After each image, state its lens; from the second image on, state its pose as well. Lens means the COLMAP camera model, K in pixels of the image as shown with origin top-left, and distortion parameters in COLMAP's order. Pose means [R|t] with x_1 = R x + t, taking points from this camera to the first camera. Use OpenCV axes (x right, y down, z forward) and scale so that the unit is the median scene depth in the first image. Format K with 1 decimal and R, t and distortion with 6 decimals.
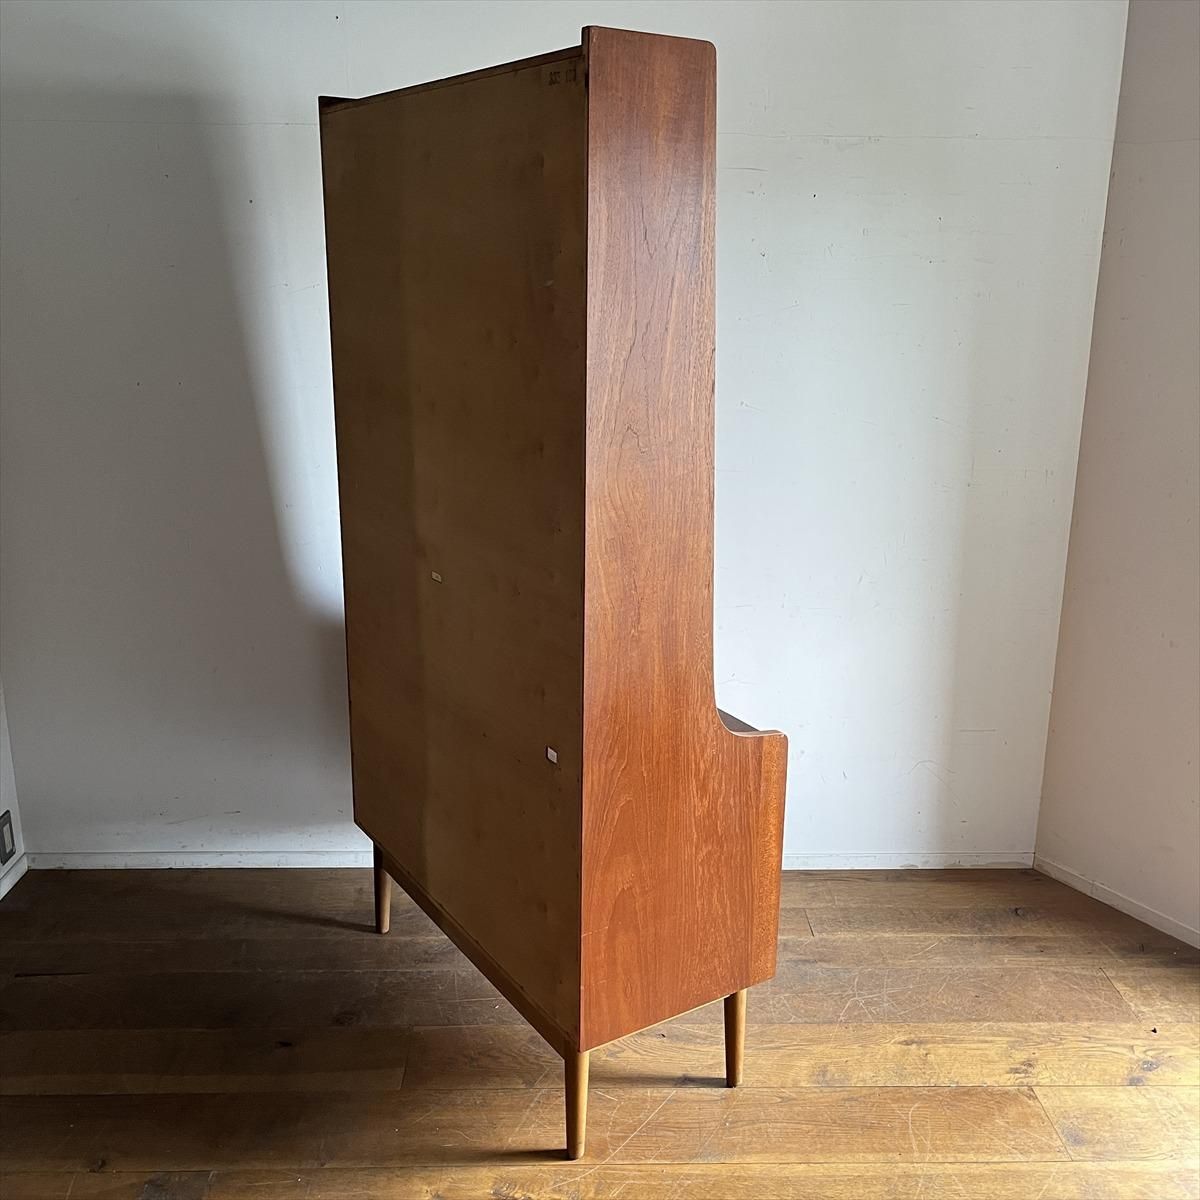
lens RADIAL K [[1214.9, 0, 606.3], [0, 1214.9, 599.4], [0, 0, 1]] dist [0.019309, 0.000000]
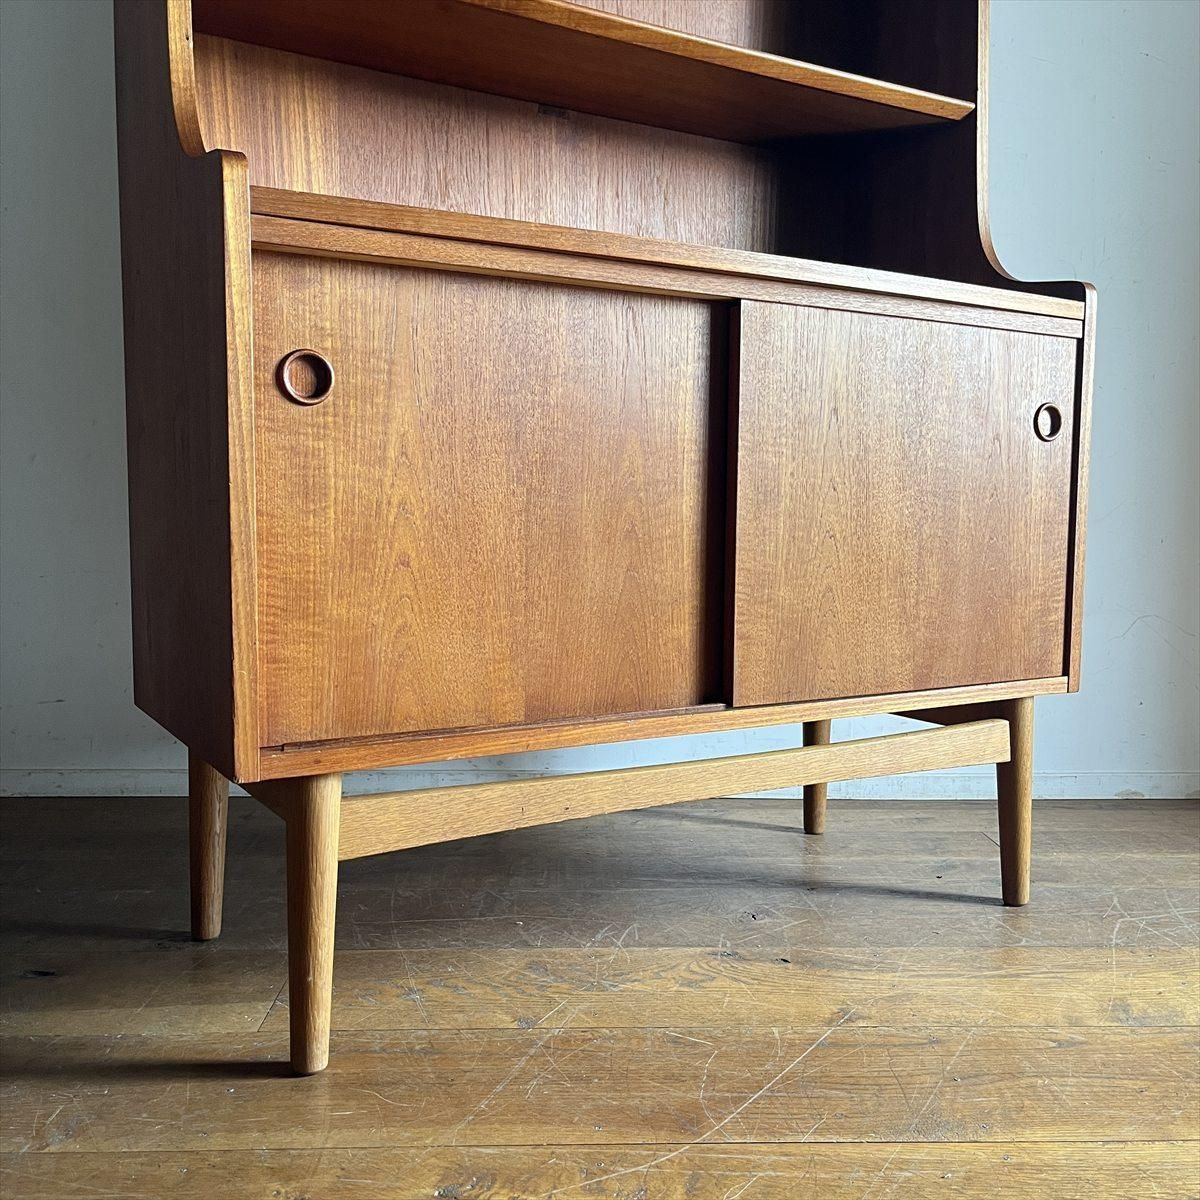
lens RADIAL K [[1214.9, 0, 600.1], [0, 1214.9, 595.5], [0, 0, 1]] dist [0.019309, 0.000000]
pose [[0.999968, -0.007852, 0.001676, -0.031552], [0.008029, 0.979866, -0.199496, 0.311250], [-0.000076, 0.199503, 0.979897, 0.466984]]
